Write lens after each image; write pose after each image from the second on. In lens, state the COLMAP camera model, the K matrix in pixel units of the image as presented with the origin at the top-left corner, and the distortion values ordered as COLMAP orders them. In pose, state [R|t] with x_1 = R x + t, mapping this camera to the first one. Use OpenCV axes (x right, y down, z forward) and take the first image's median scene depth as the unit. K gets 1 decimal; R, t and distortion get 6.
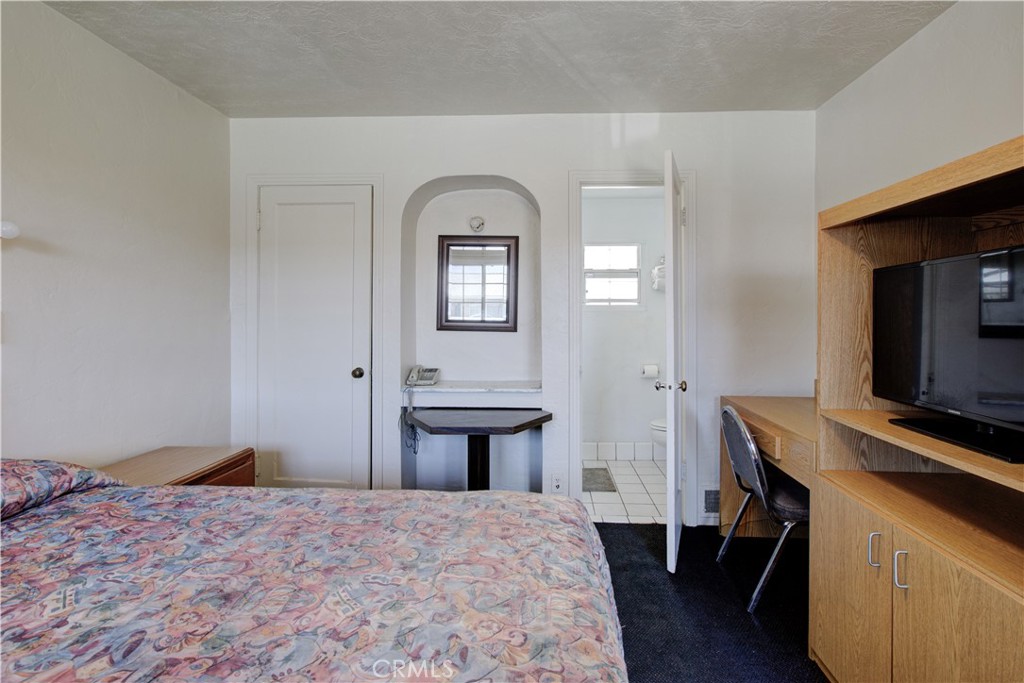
lens RADIAL K [[477.6, 0, 512.5], [0, 477.6, 309.6], [0, 0, 1]] dist [-0.004678, 0.004134]
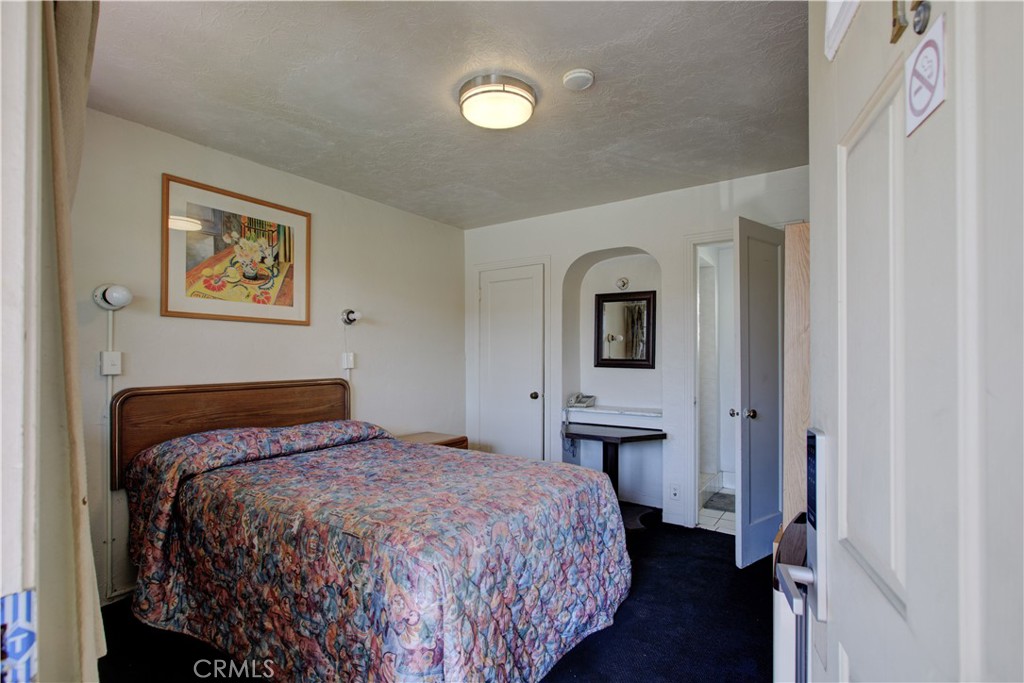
lens RADIAL K [[477.6, 0, 510.3], [0, 477.6, 351.5], [0, 0, 1]] dist [-0.004678, 0.004134]
pose [[0.845286, -0.008109, -0.534252, 0.385571], [0.008466, 0.999963, -0.001782, 0.001655], [0.534246, -0.003016, 0.845323, -0.256467]]
